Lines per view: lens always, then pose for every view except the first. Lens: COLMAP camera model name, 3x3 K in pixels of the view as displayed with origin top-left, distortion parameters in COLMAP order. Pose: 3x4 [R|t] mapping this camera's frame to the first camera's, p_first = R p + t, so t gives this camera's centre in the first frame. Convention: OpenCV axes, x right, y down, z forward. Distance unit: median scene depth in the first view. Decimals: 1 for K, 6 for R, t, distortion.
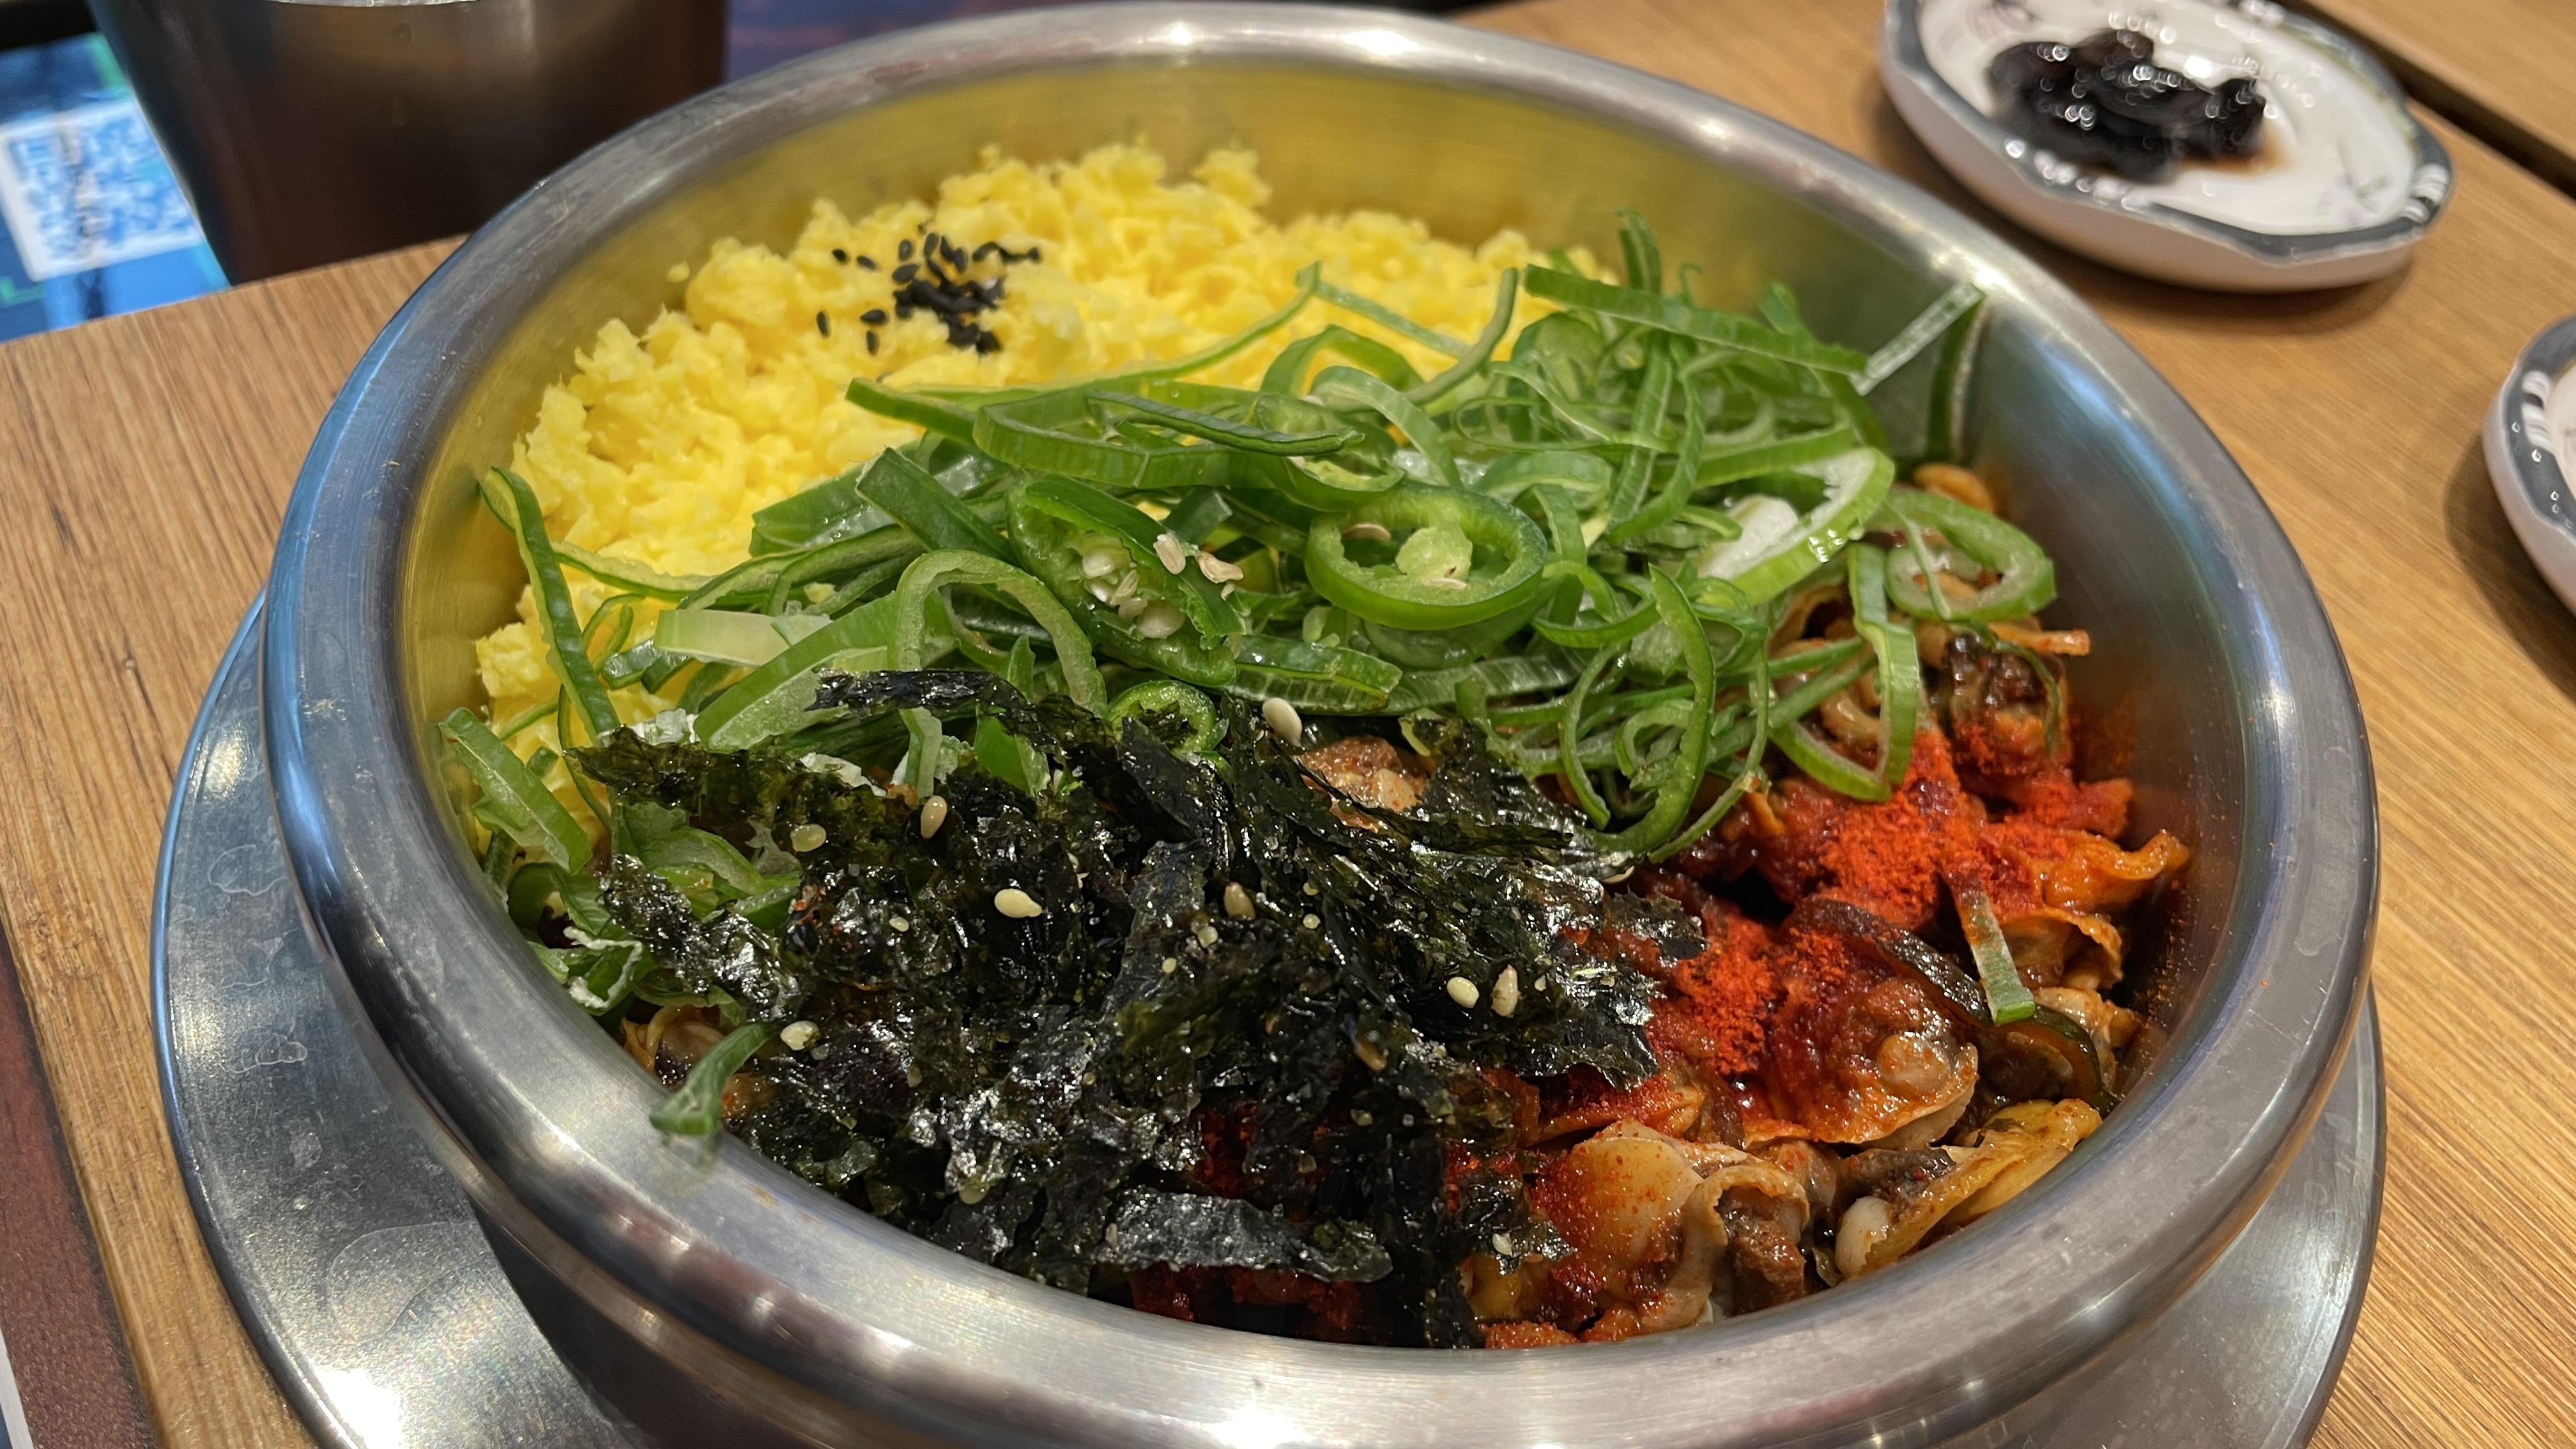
lens RADIAL K [[1974.6, 0, 1288.0], [0, 1974.6, 724.5], [0, 0, 1]] dist [0.120033, -0.221620]
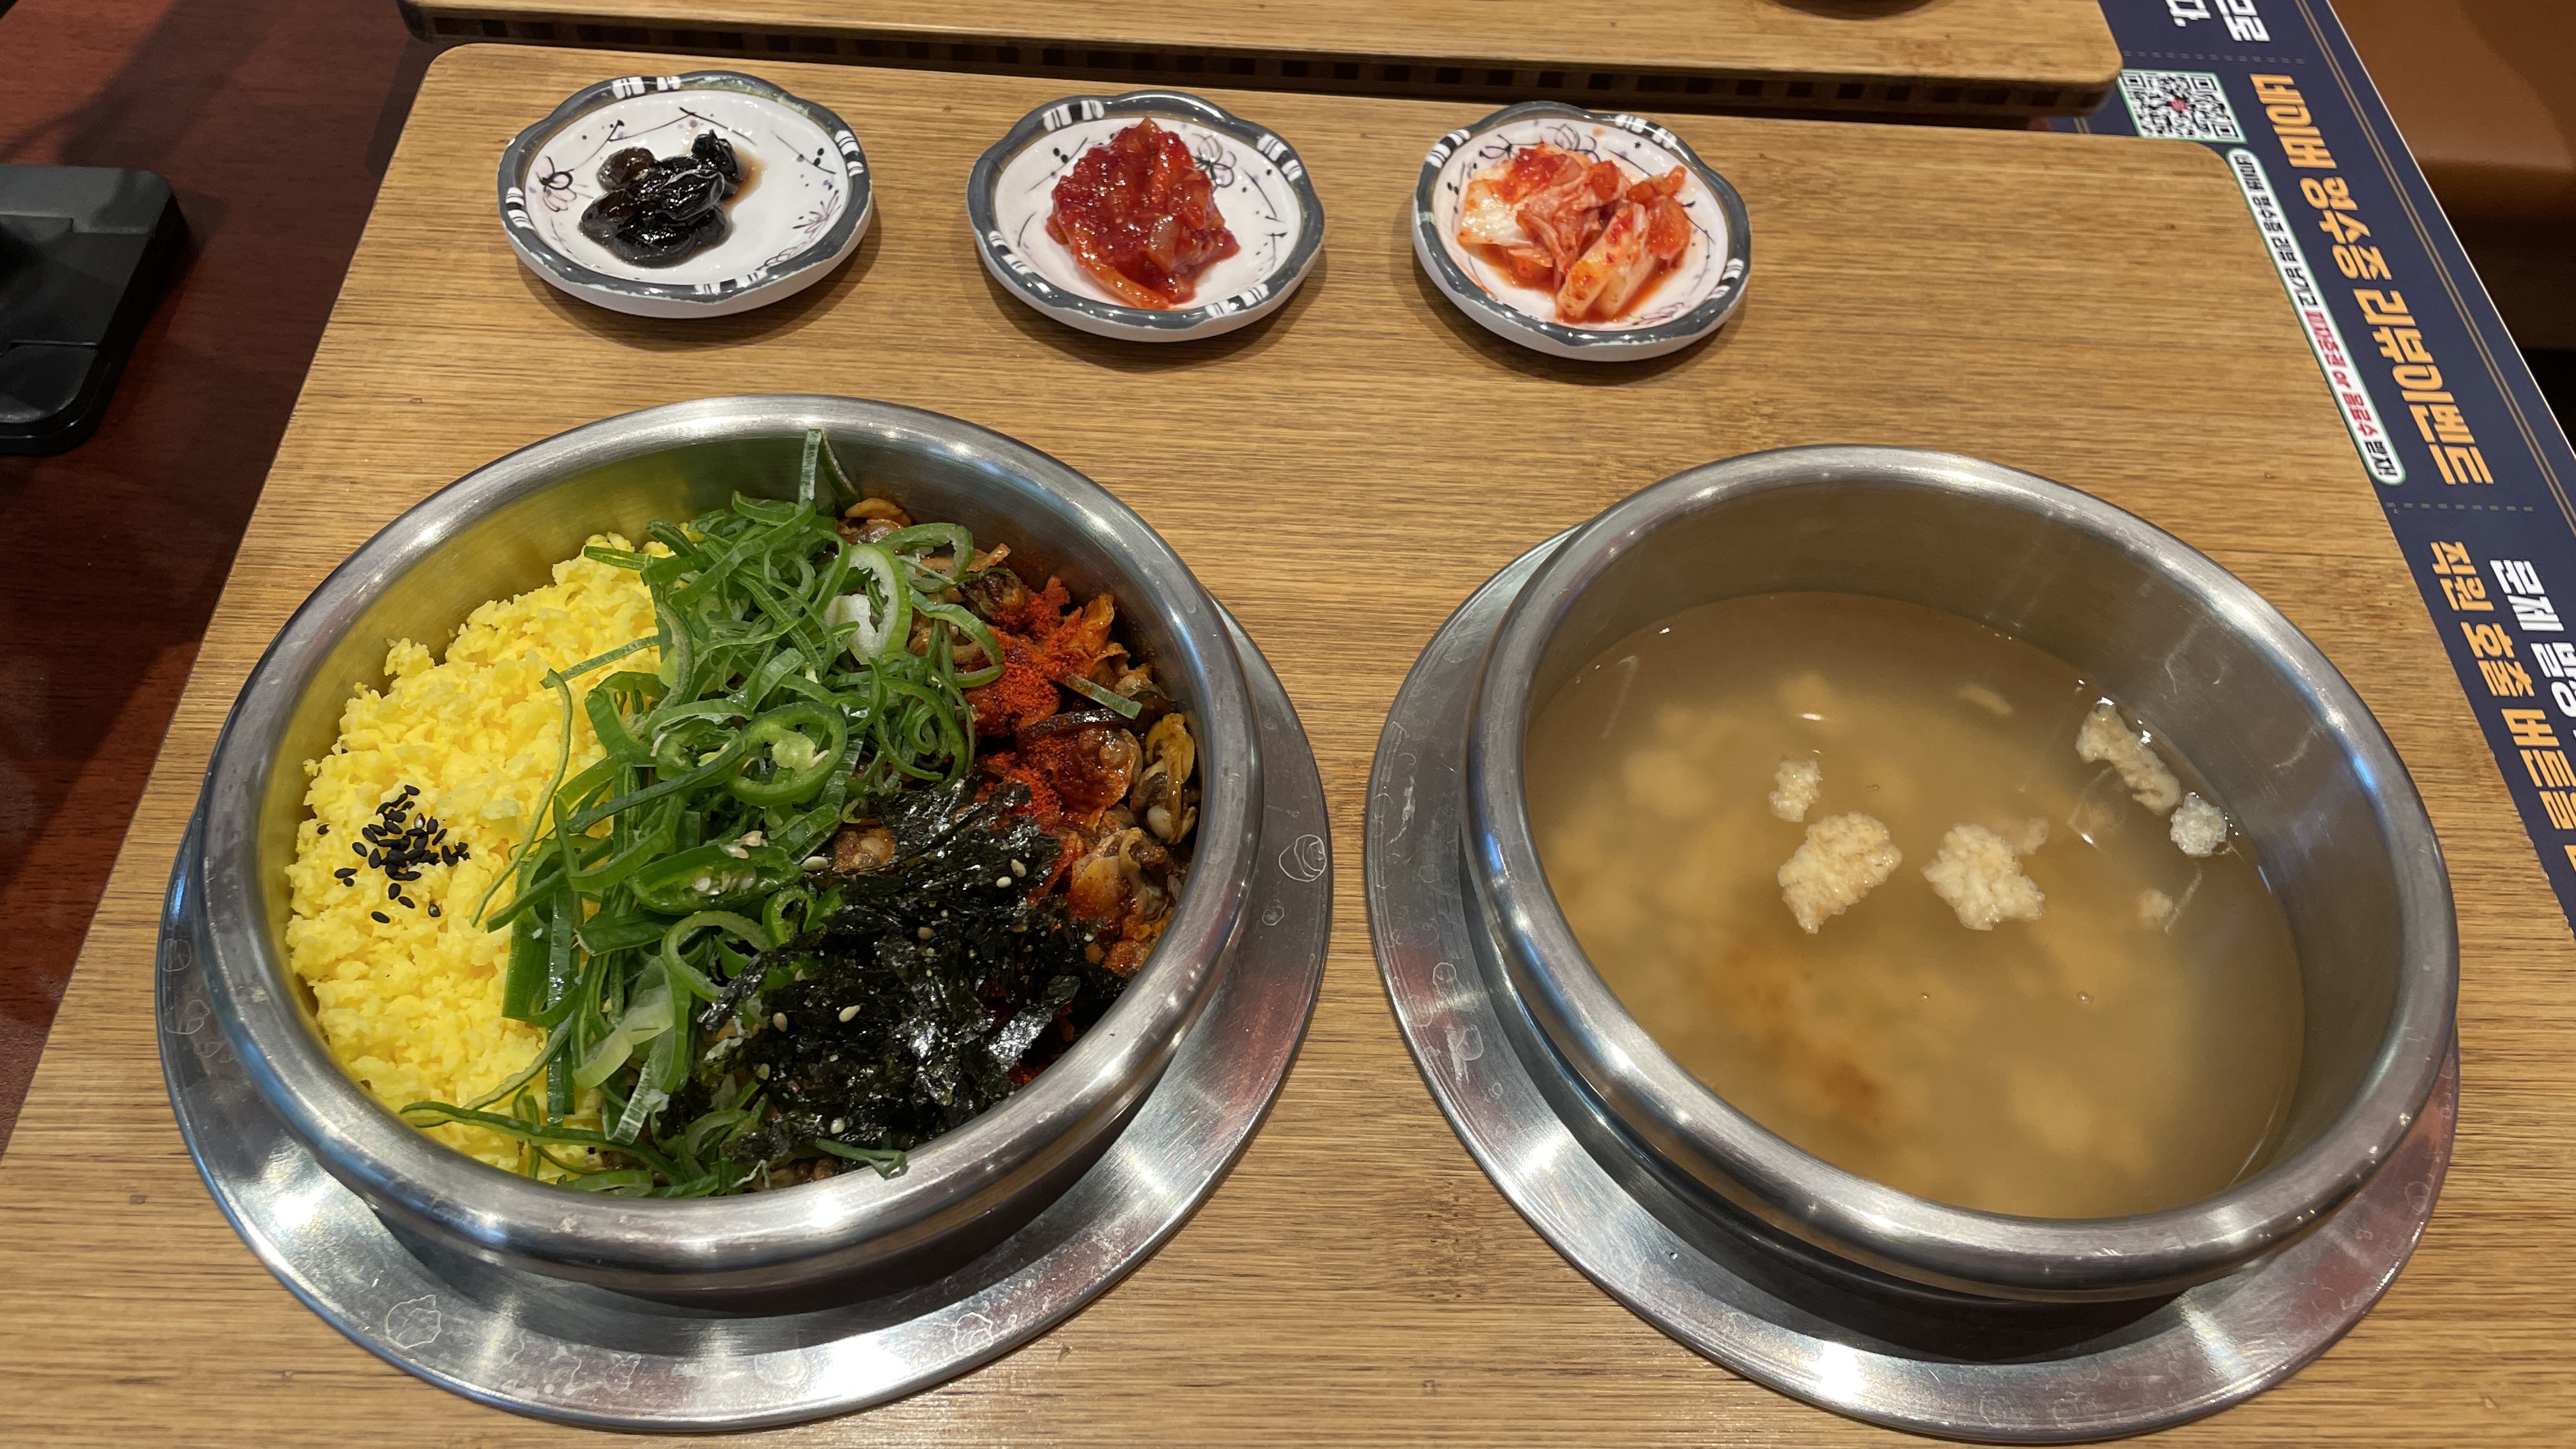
lens RADIAL K [[1974.6, 0, 1288.0], [0, 1974.6, 724.5], [0, 0, 1]] dist [0.120033, -0.221620]
pose [[0.538085, -0.727042, 0.426468, -0.485984], [0.615090, 0.684630, 0.391084, -0.573952], [-0.576307, 0.051880, 0.815585, -0.899204]]
